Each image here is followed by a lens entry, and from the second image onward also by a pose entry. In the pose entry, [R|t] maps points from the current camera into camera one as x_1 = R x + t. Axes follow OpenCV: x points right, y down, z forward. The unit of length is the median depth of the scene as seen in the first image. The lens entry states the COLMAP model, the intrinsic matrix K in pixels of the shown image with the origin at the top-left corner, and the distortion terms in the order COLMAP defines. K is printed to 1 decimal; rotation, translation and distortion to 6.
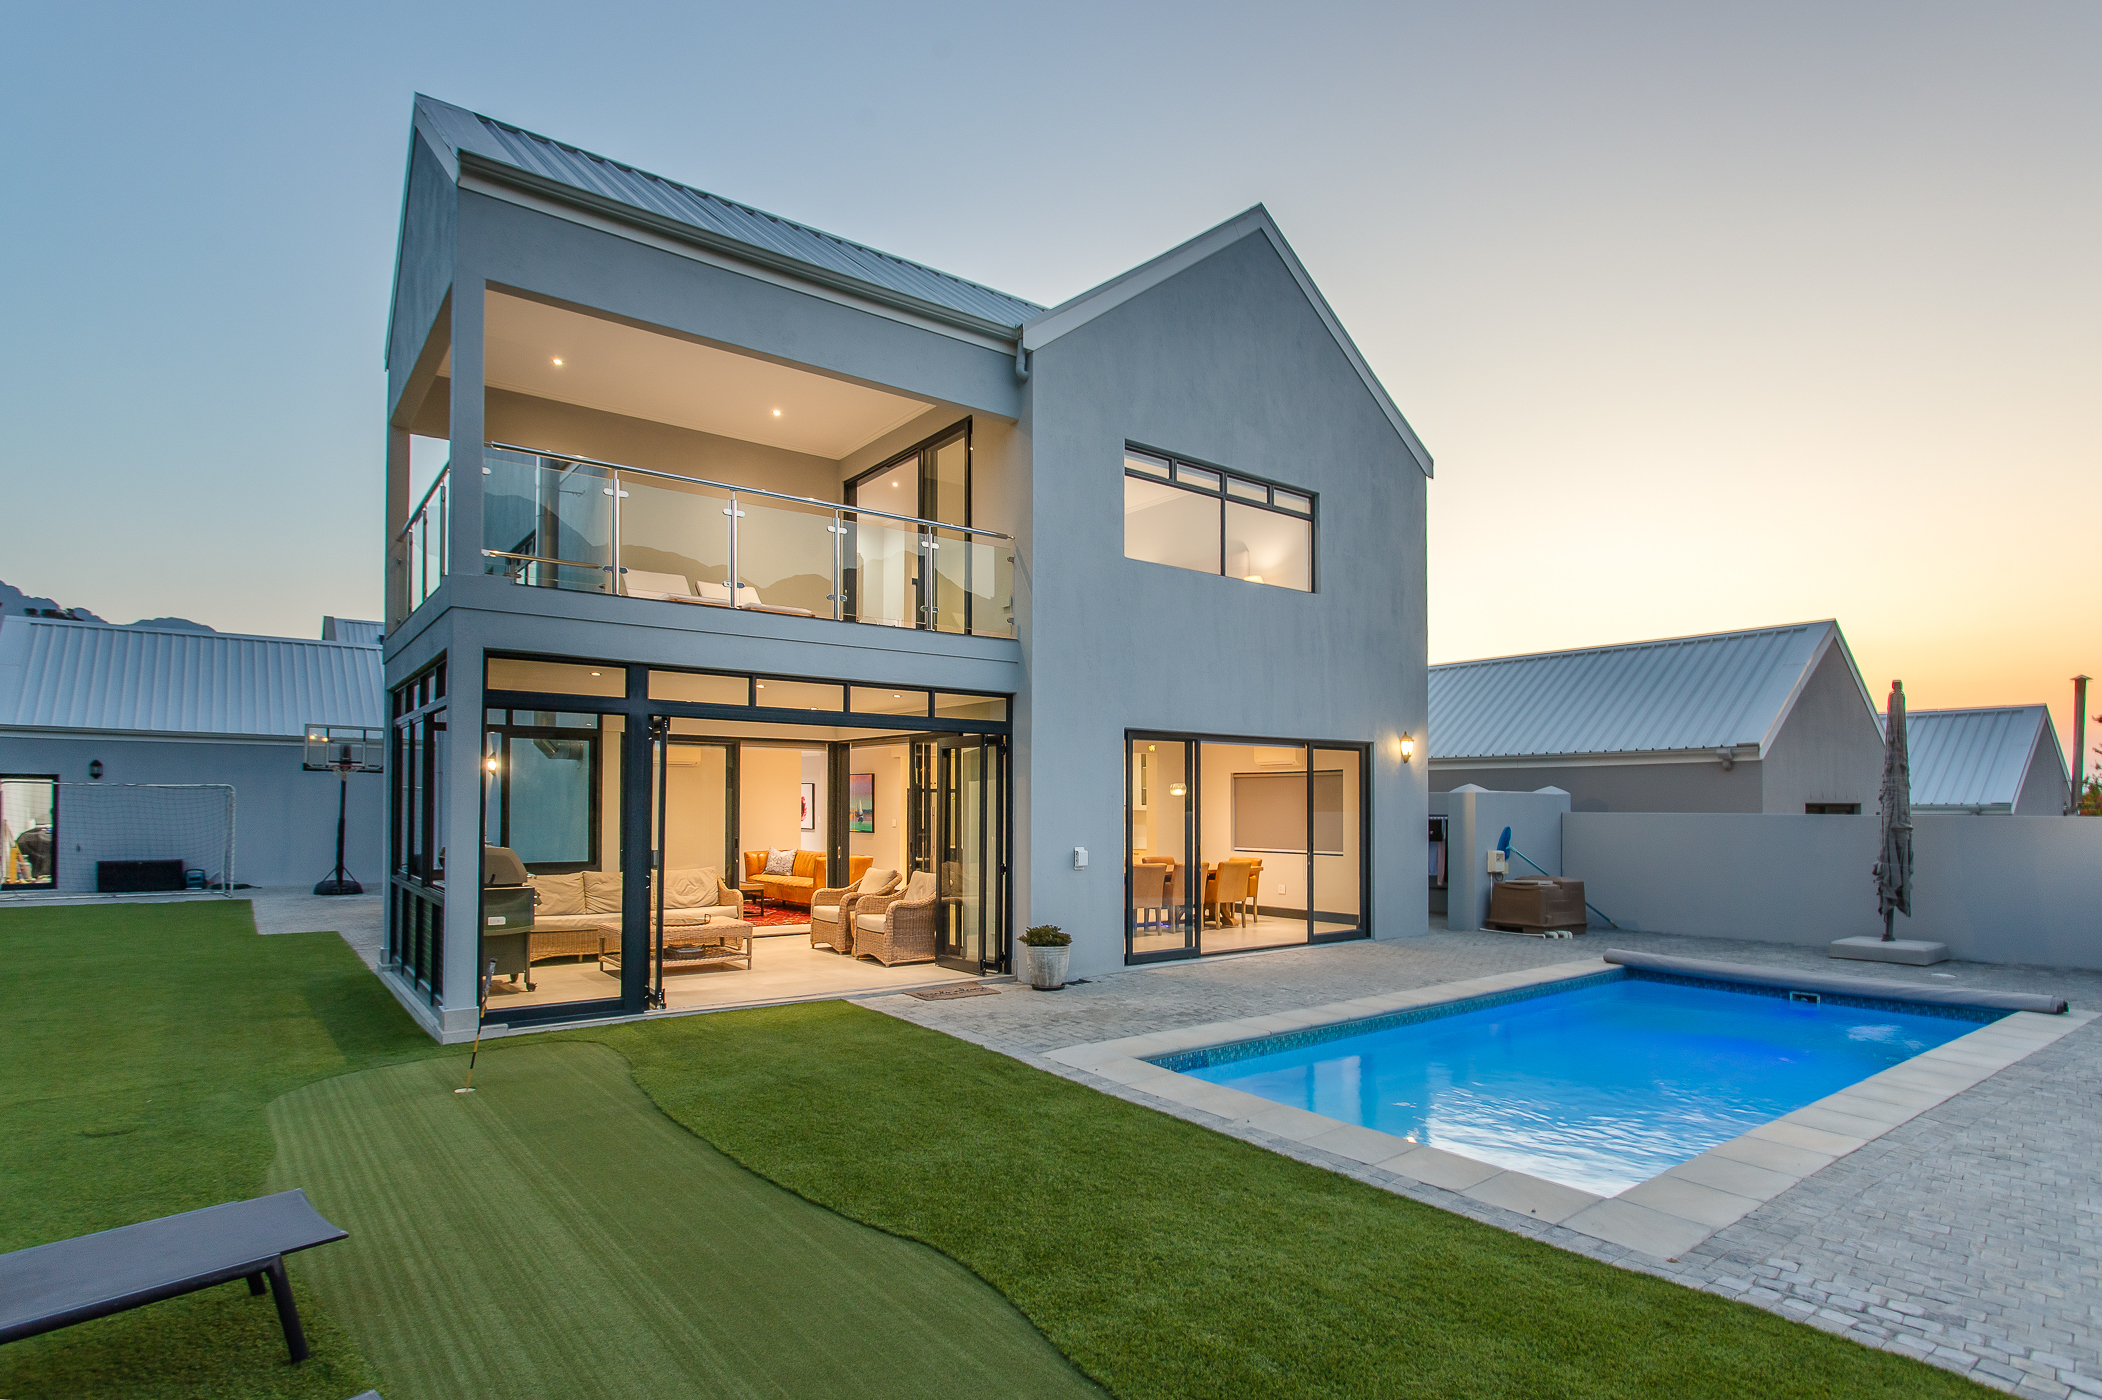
lens RADIAL K [[1076.2, 0, 1044.7], [0, 1076.2, 741.7], [0, 0, 1]] dist [-0.000577, -0.000100]
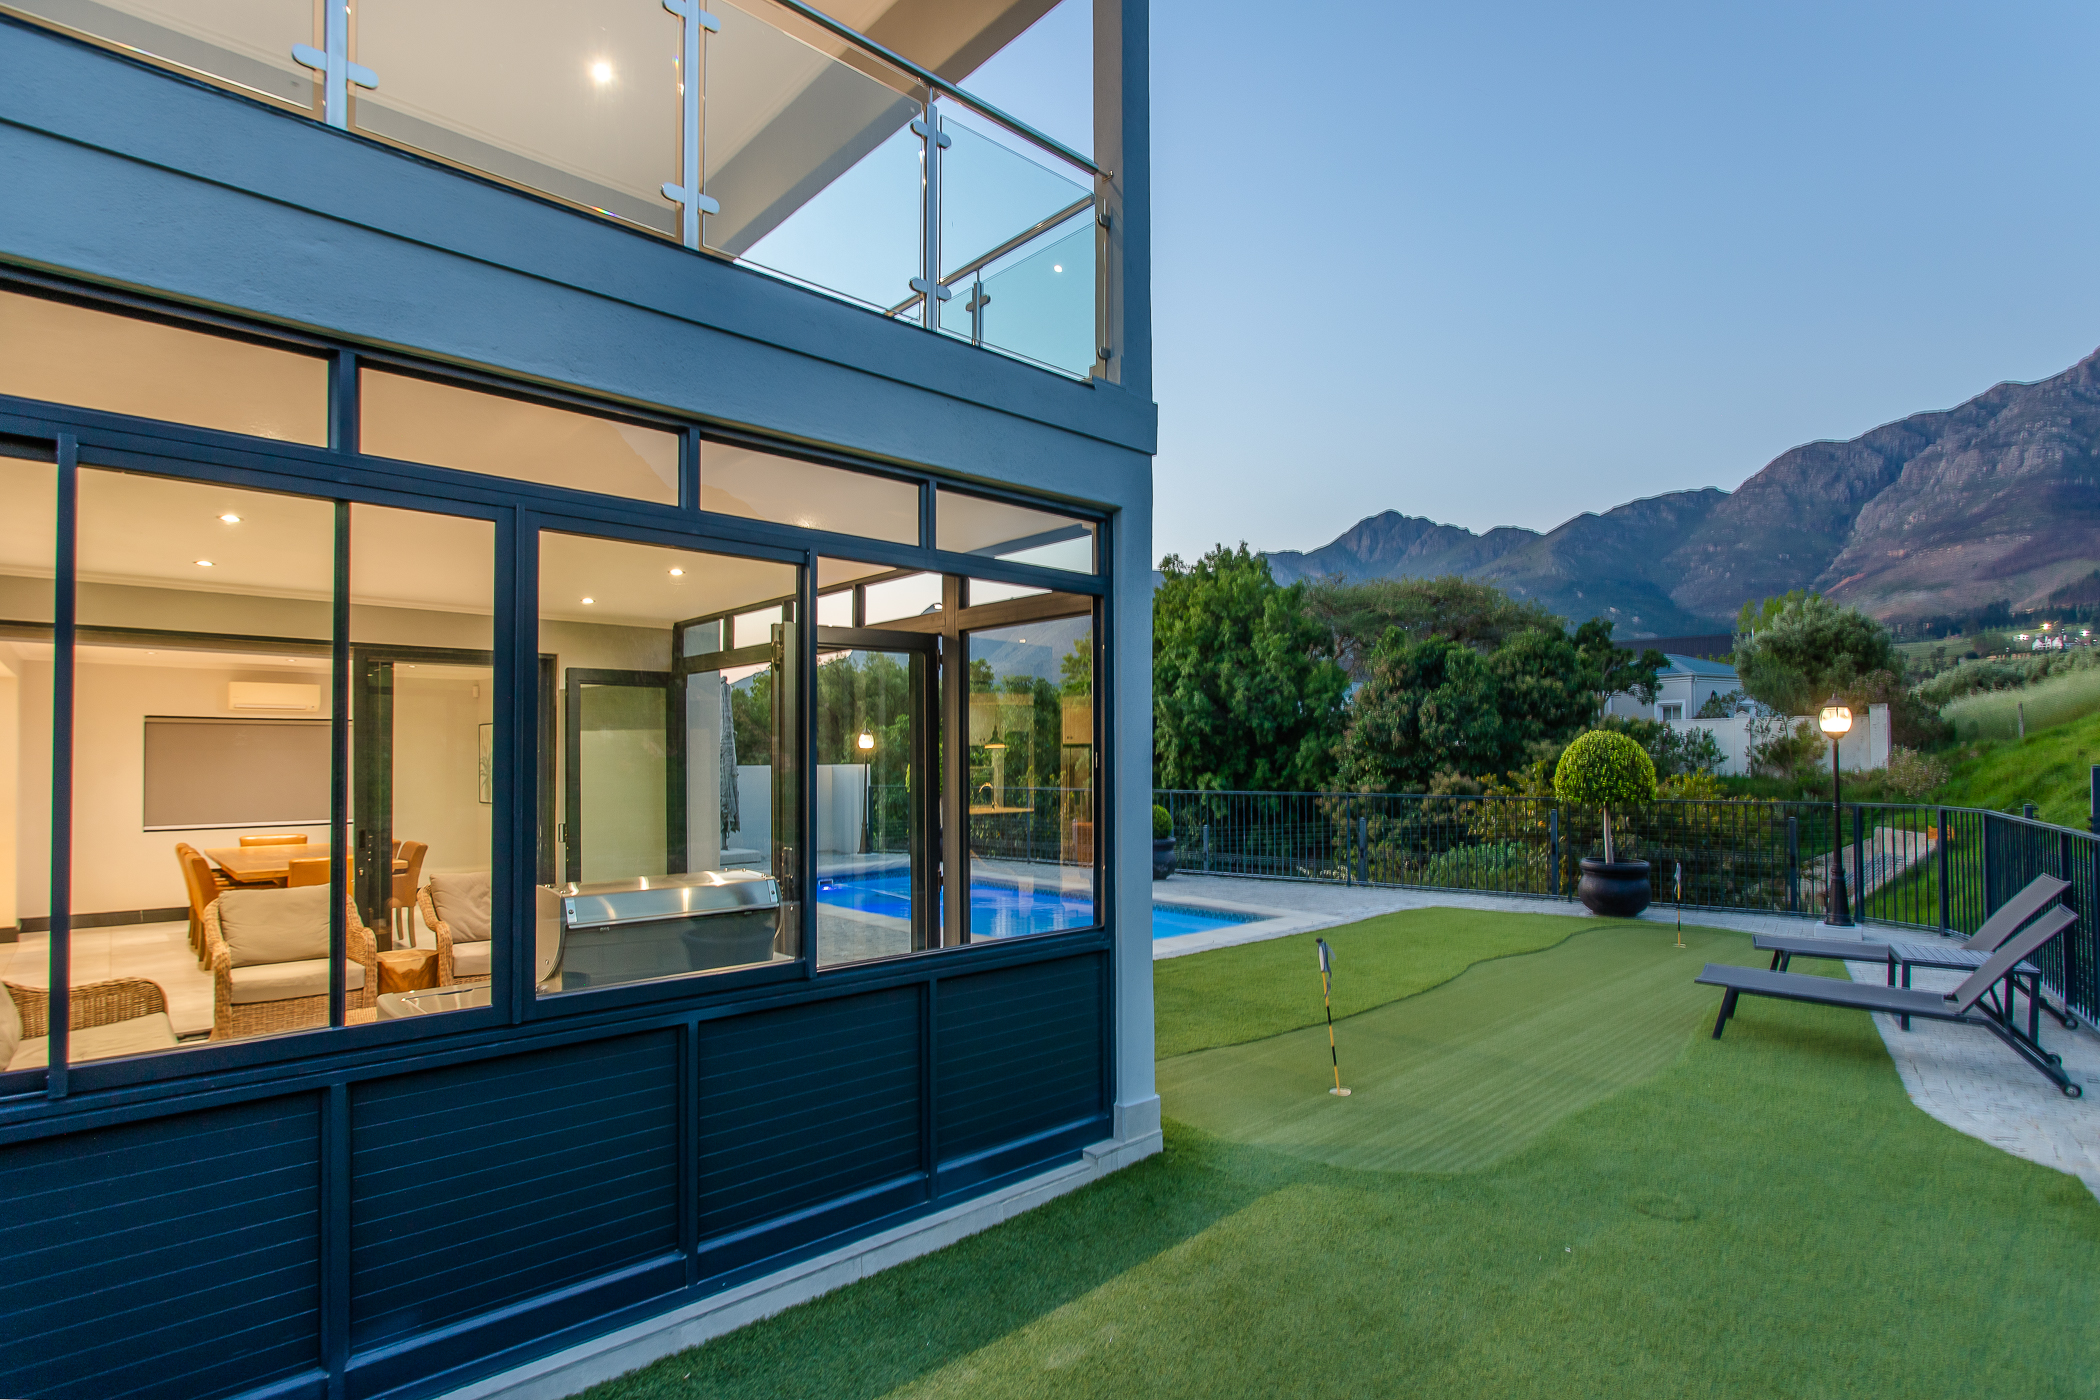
lens RADIAL K [[1075.2, 0, 1043.7], [0, 1075.2, 741.7], [0, 0, 1]] dist [-0.000577, -0.000100]
pose [[-0.093619, 0.013292, 0.995519, -0.723746], [-0.052913, 0.998431, -0.018307, 0.039474], [-0.994201, -0.054389, -0.092769, 0.698733]]
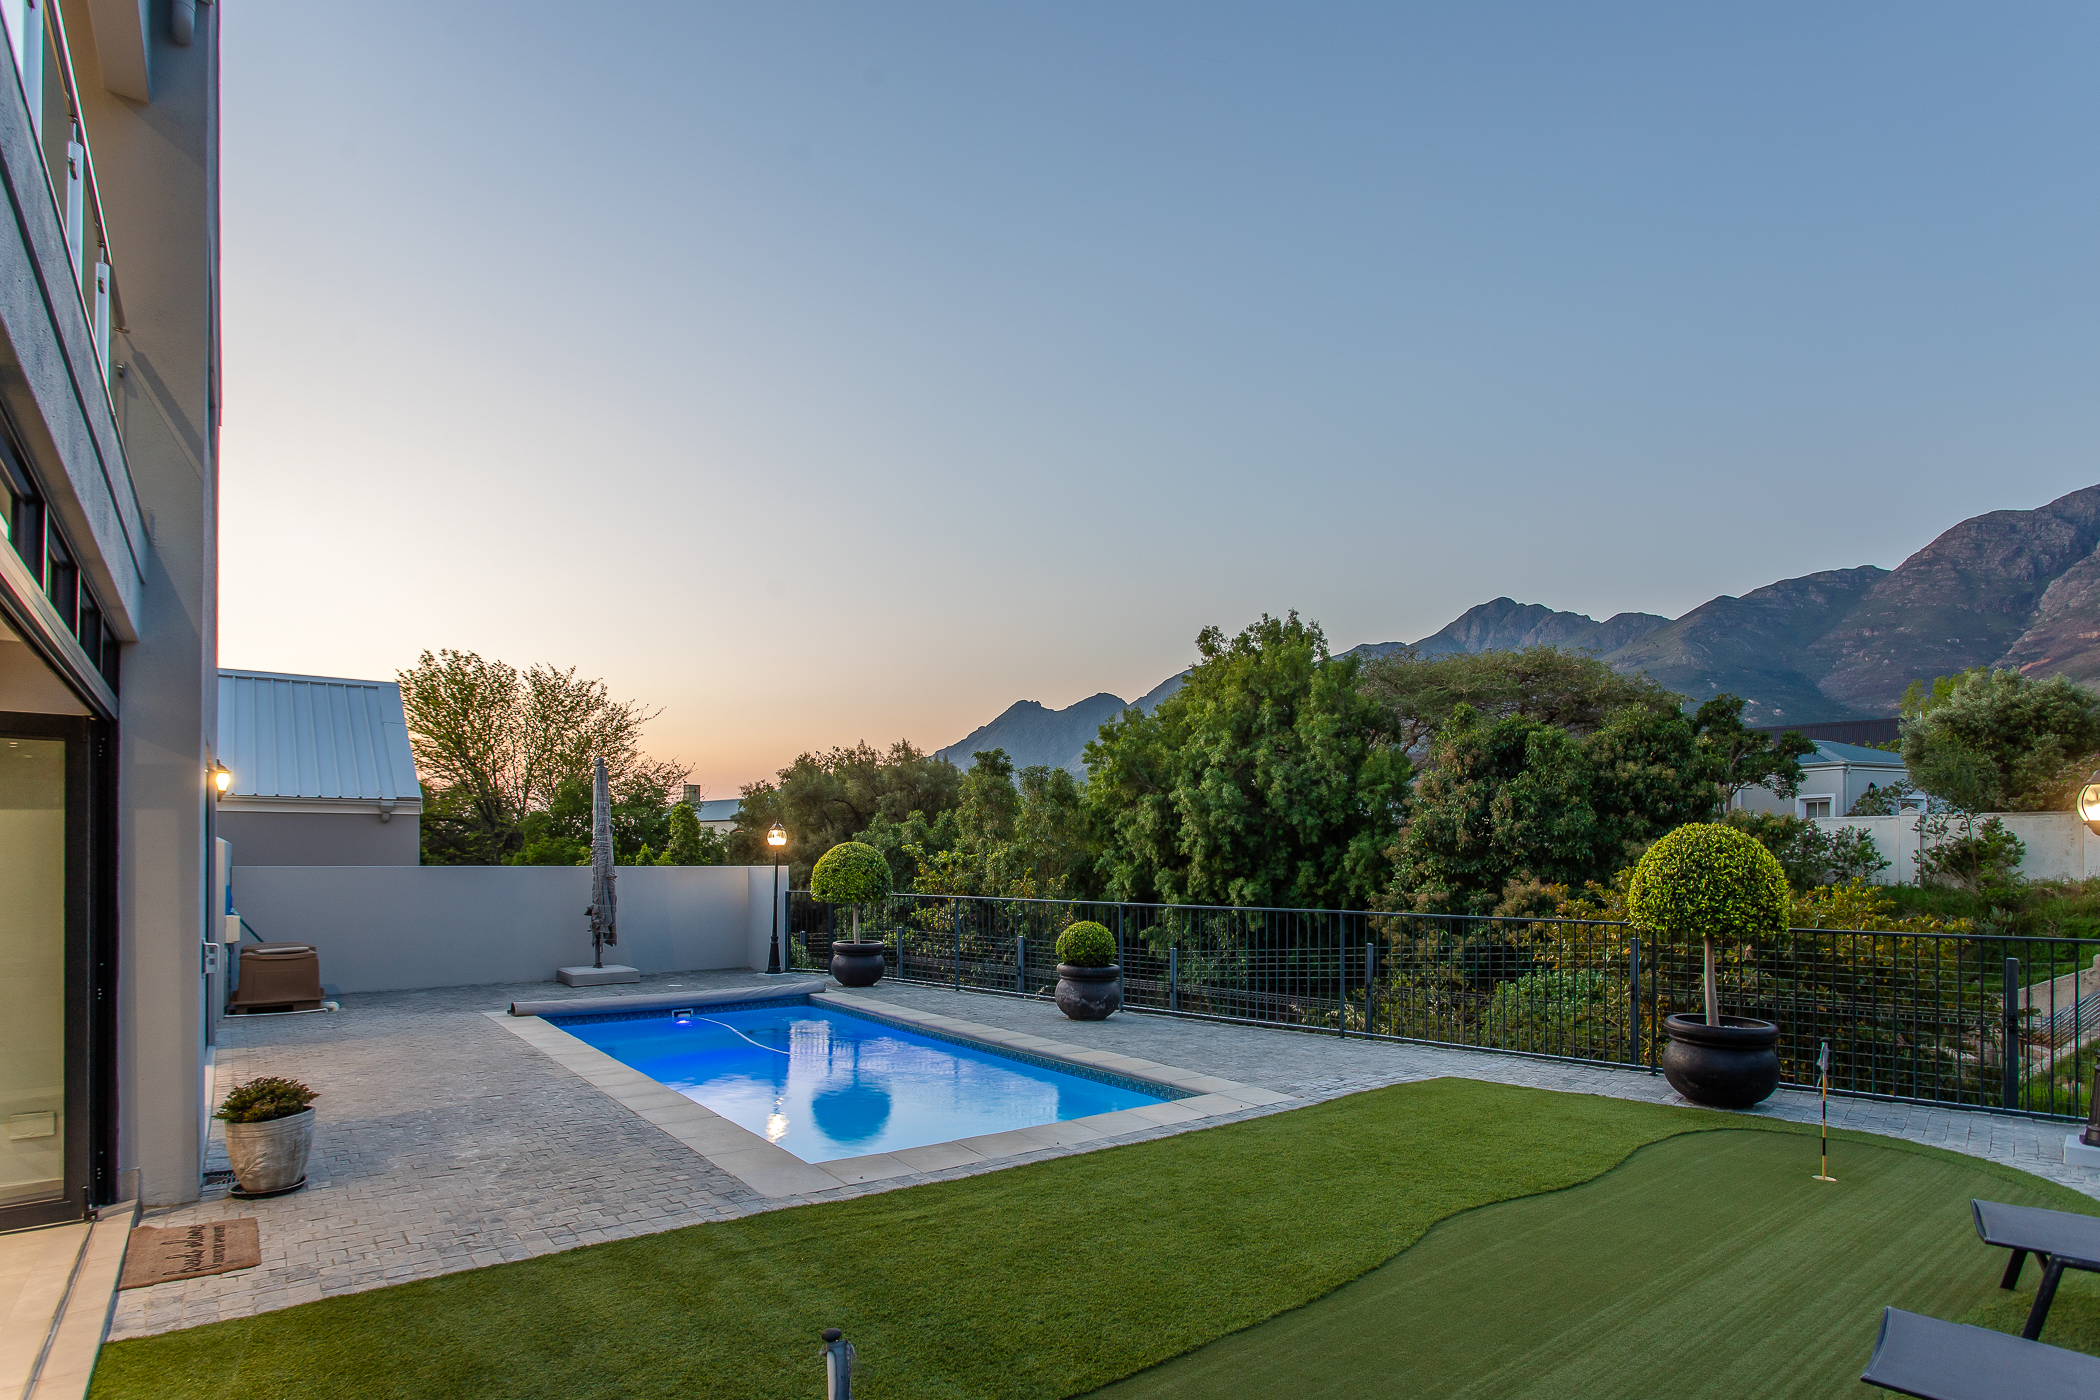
lens RADIAL K [[1076.6, 0, 1043.7], [0, 1076.6, 860.1], [0, 0, 1]] dist [0.001833, 0.001212]
pose [[-0.000127, -0.003507, 0.999994, -0.449056], [-0.058502, 0.998281, 0.003493, 0.028028], [-0.998287, -0.058501, -0.000332, 0.500986]]
